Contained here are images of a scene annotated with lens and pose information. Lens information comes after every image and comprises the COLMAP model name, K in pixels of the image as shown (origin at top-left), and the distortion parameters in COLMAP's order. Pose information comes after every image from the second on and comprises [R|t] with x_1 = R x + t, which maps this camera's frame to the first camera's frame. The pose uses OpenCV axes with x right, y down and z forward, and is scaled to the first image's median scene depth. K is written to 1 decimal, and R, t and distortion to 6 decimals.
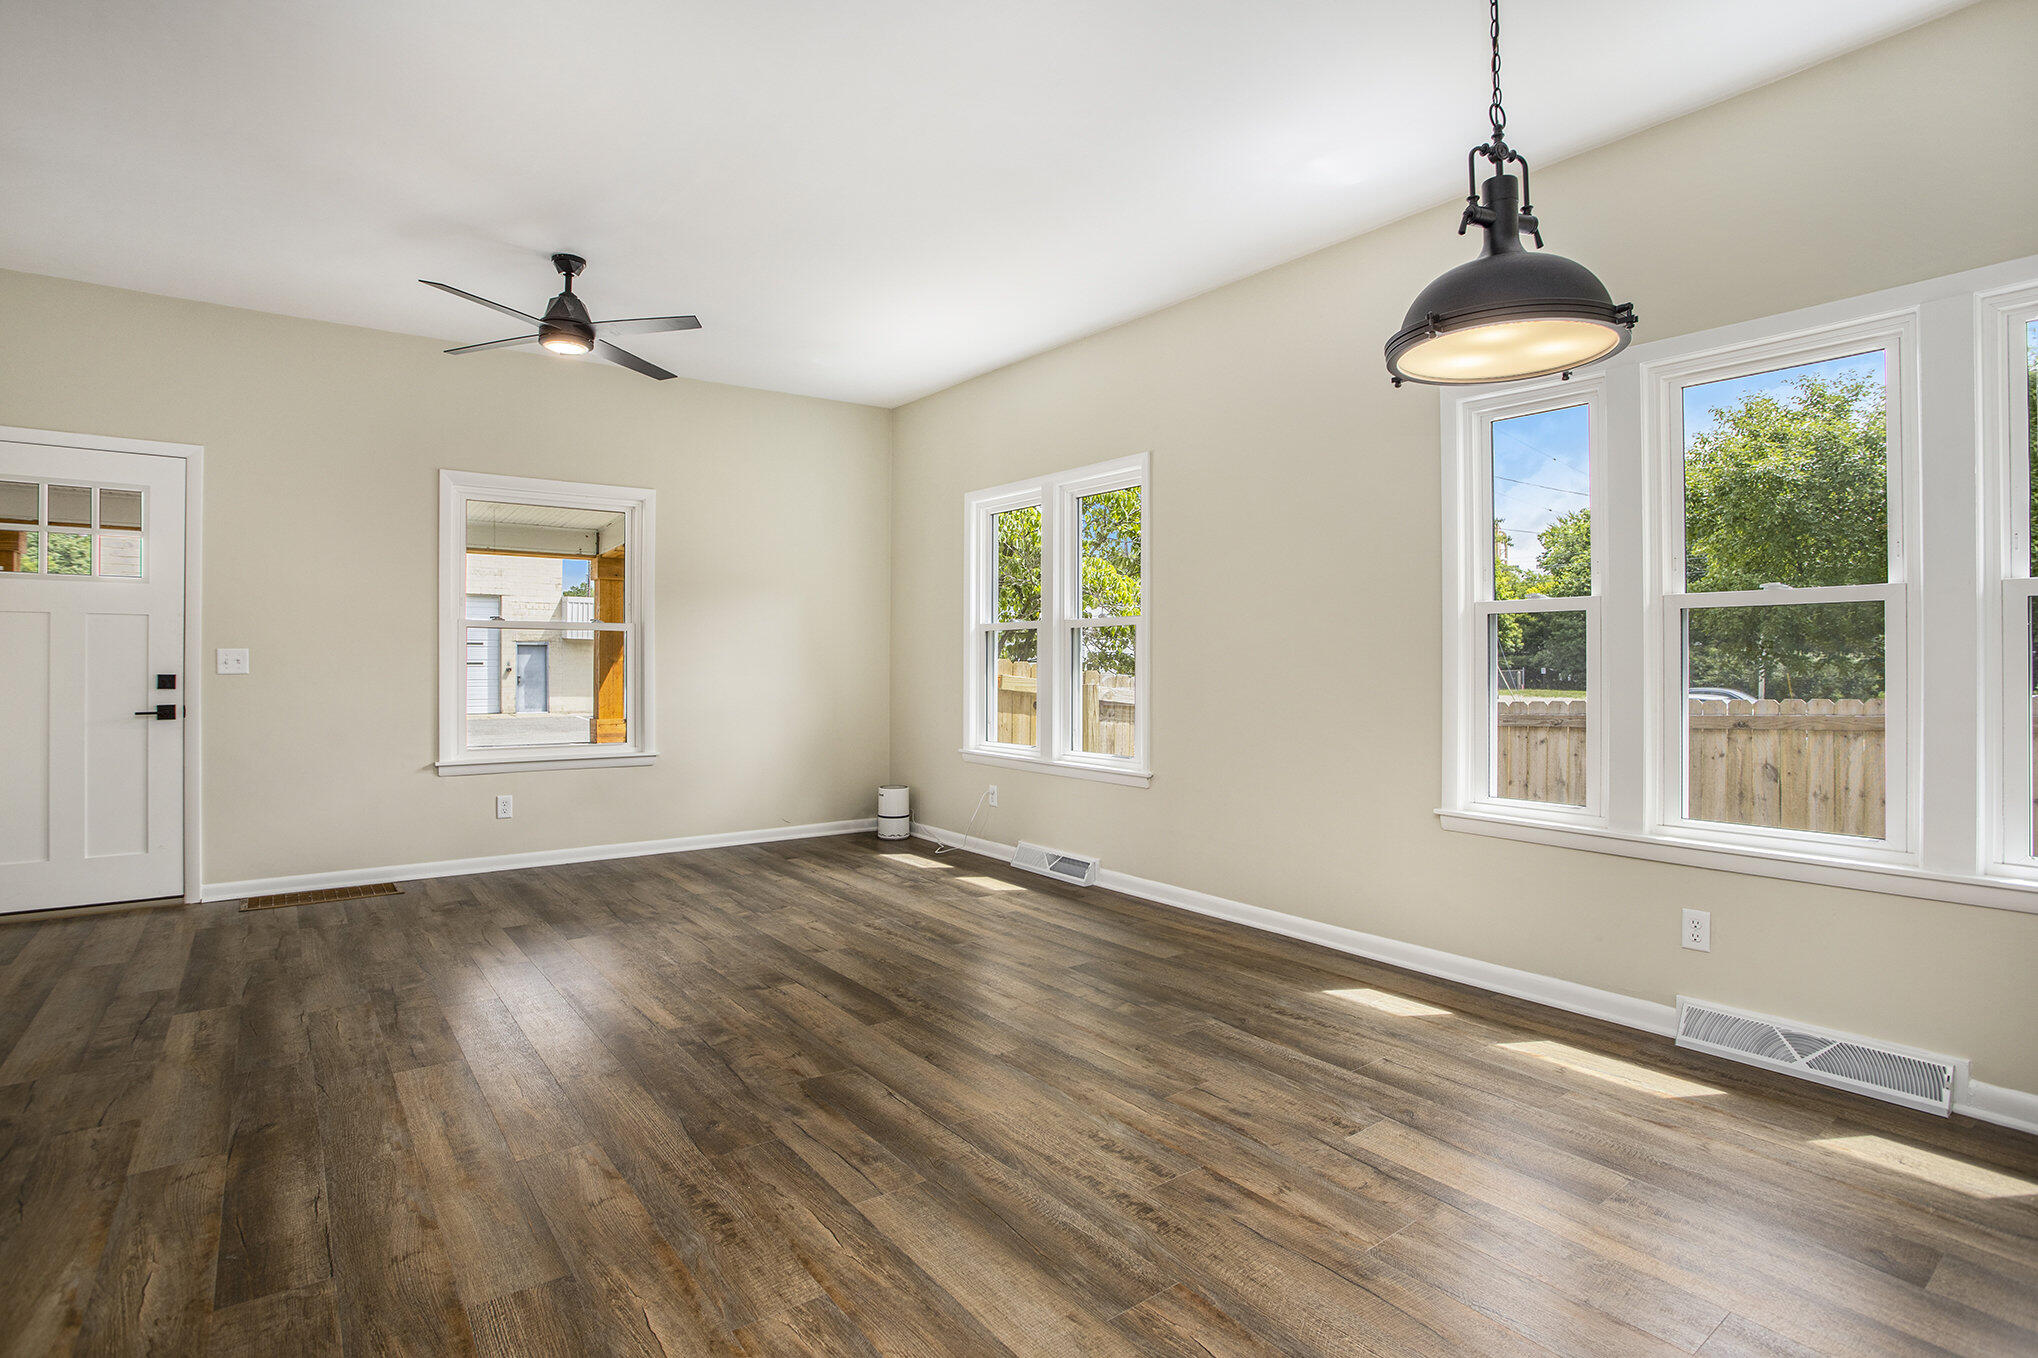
lens RADIAL K [[1005.7, 0, 1022.3], [0, 1005.7, 664.6], [0, 0, 1]] dist [-0.076443, 0.038320]
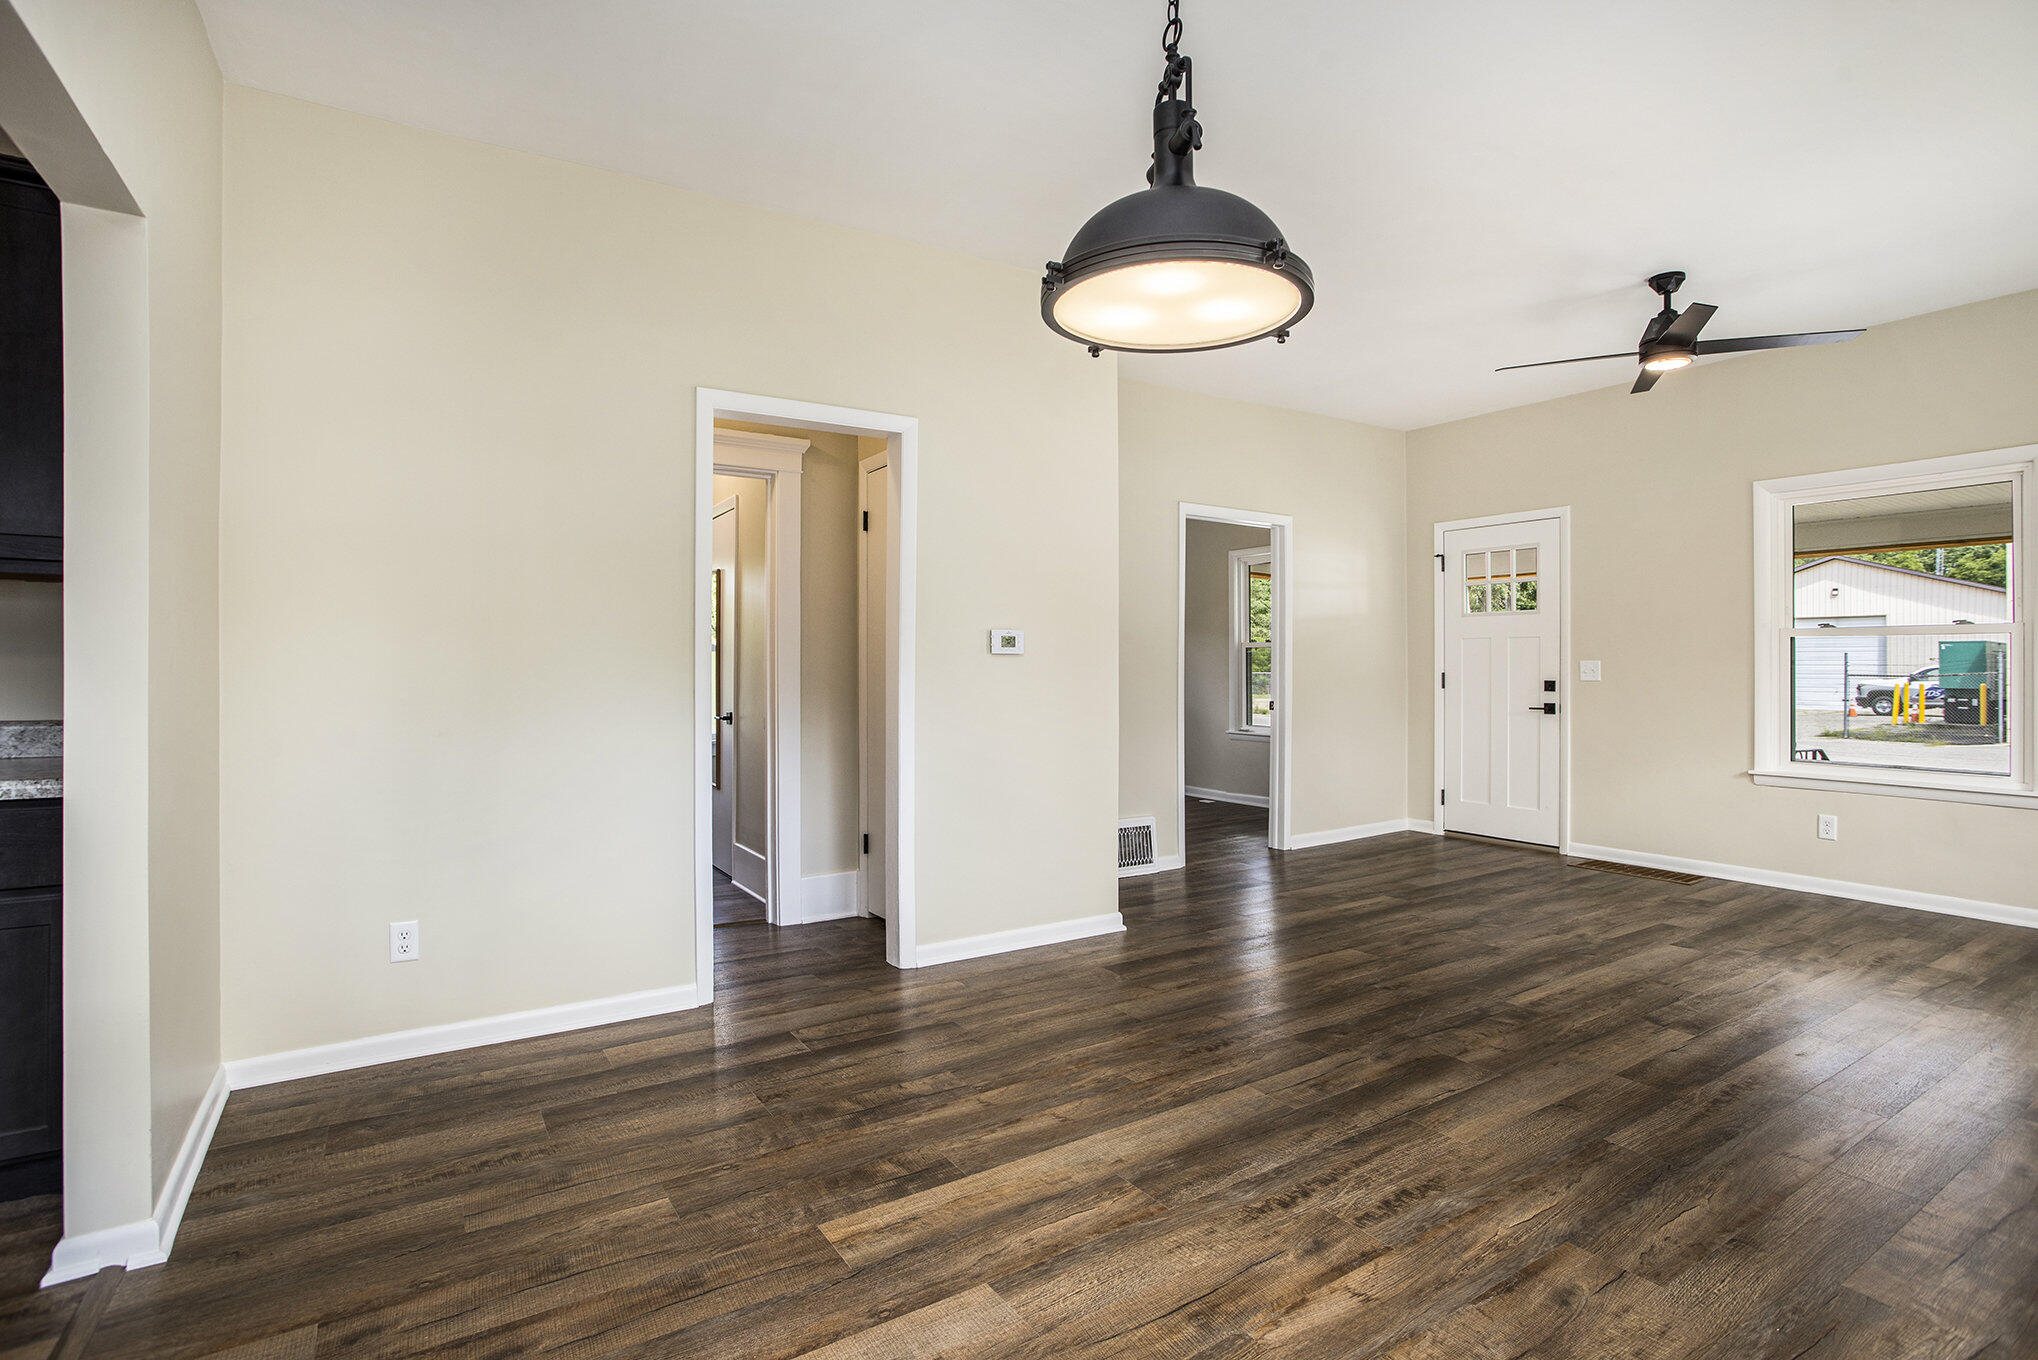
lens RADIAL K [[1005.7, 0, 1022.3], [0, 1005.7, 665.6], [0, 0, 1]] dist [-0.076443, 0.038320]
pose [[-0.076093, -0.004205, -0.997092, 0.906219], [-0.004695, 0.999982, -0.003859, -0.002989], [0.997090, 0.004388, -0.076112, 0.620712]]
